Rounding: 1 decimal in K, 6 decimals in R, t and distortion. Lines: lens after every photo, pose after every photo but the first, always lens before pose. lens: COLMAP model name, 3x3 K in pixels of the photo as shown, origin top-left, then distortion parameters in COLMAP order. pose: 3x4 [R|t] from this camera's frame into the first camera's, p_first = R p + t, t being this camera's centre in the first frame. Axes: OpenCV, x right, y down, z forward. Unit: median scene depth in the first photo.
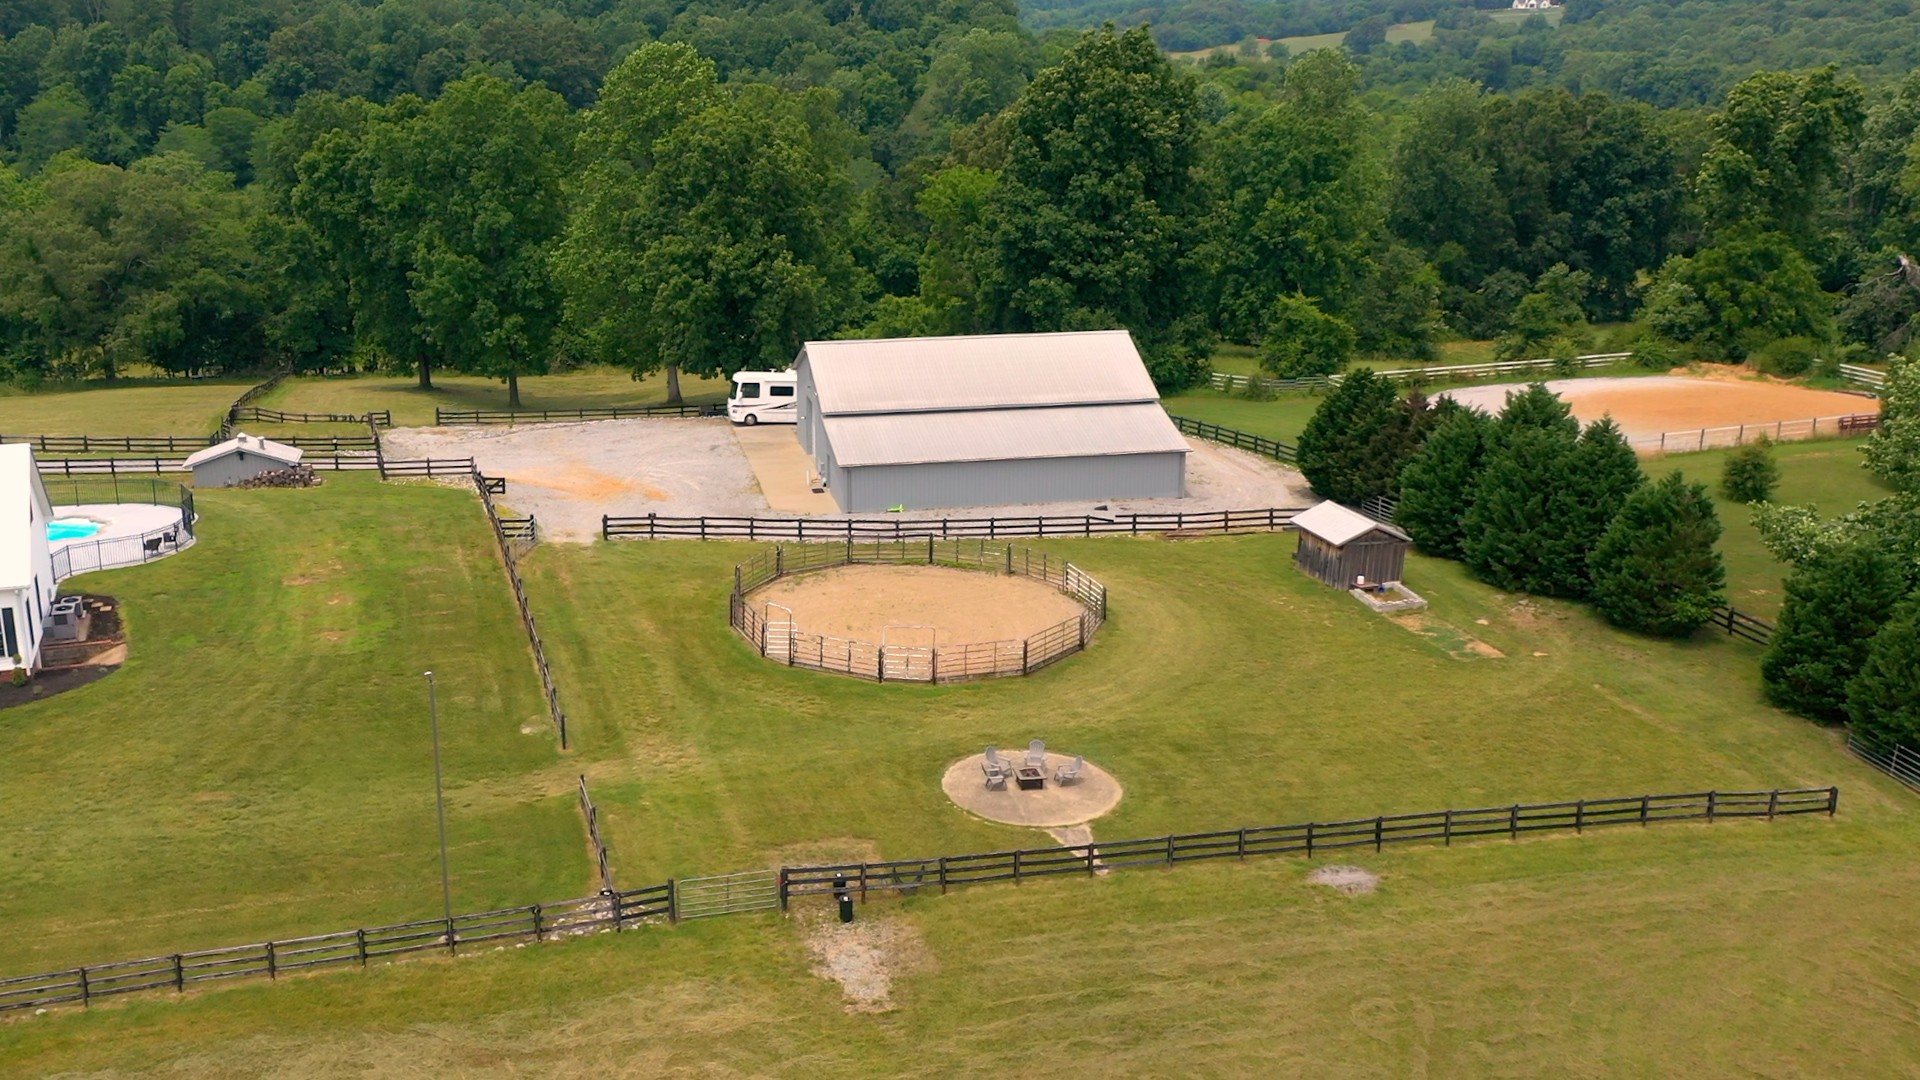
lens RADIAL K [[1956.7, 0, 864.8], [0, 1956.7, 538.2], [0, 0, 1]] dist [0.018779, 0.012955]
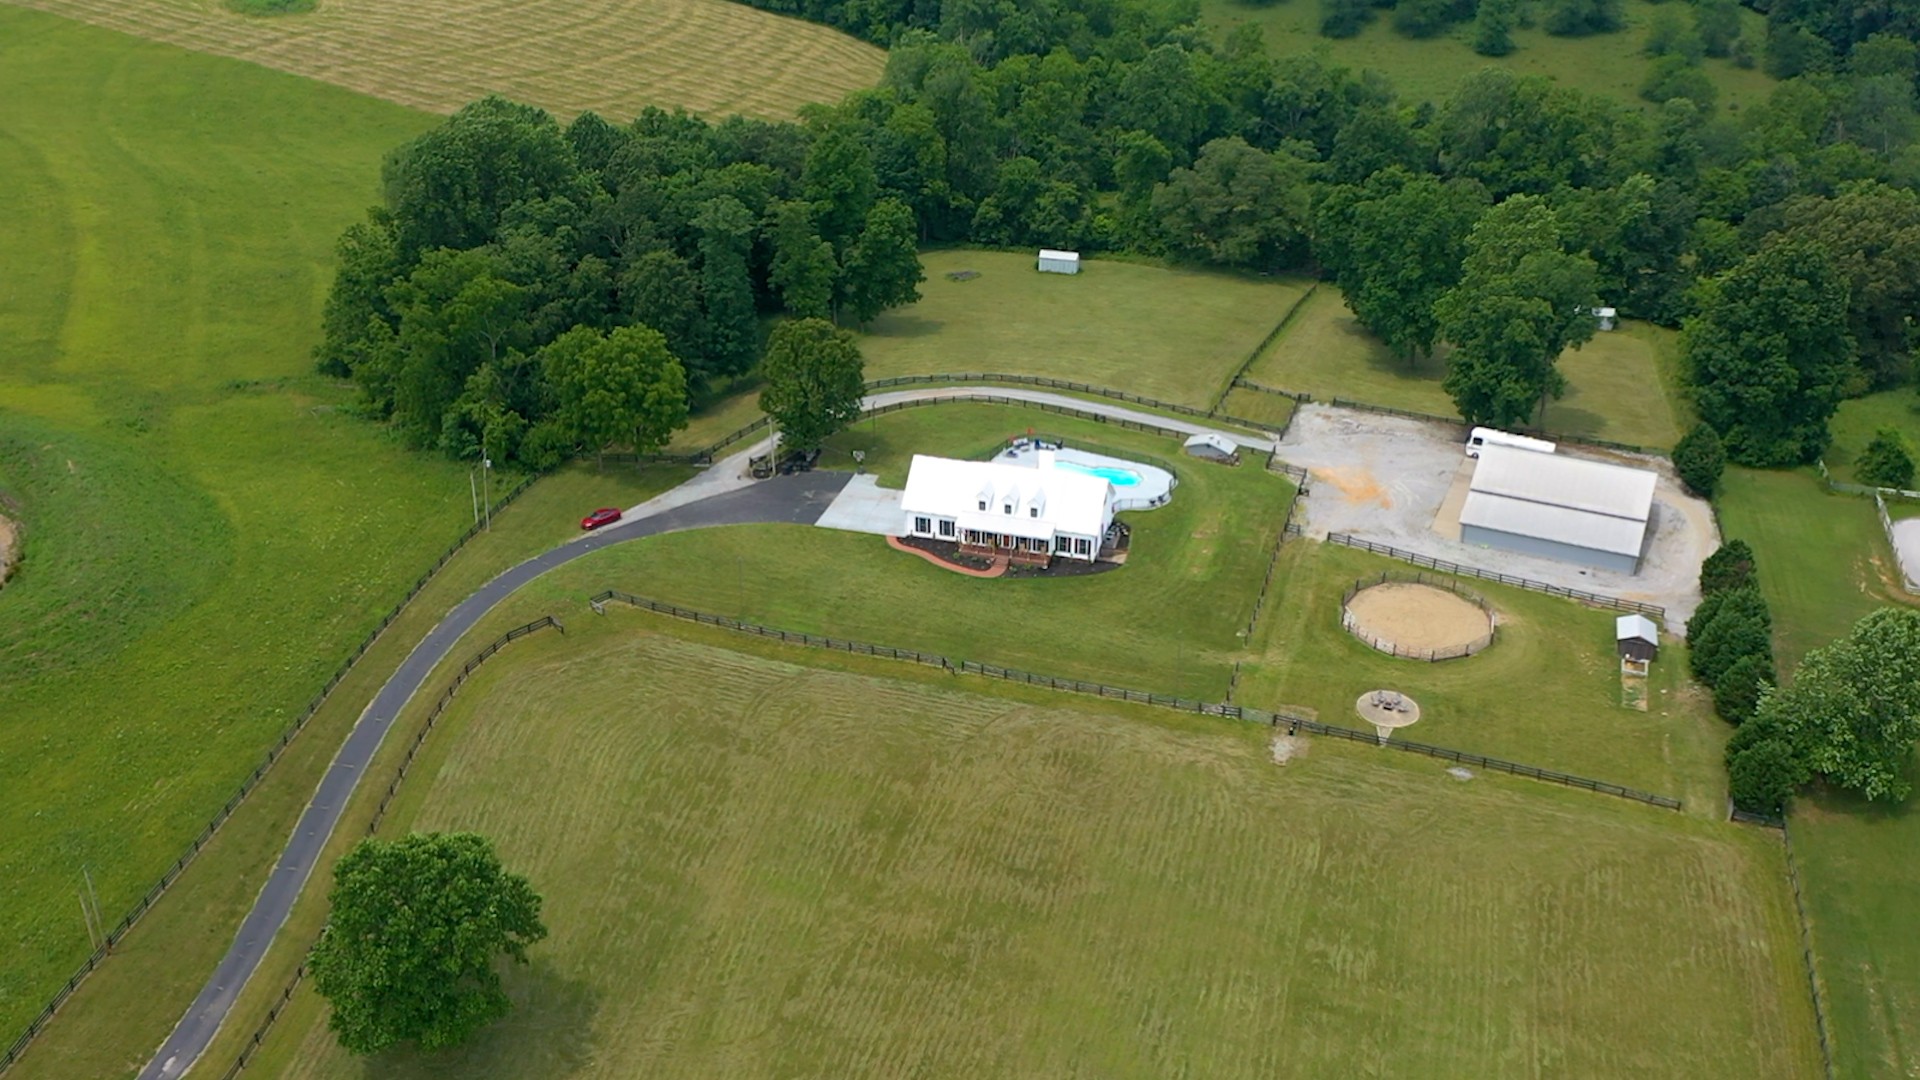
lens RADIAL K [[1956.7, 0, 864.8], [0, 1956.7, 538.2], [0, 0, 1]] dist [0.018779, 0.012955]
pose [[0.822292, 0.263662, -0.504301, 0.685736], [-0.150277, 0.955341, 0.254443, -0.595633], [0.548866, -0.133441, 0.825191, -1.438022]]
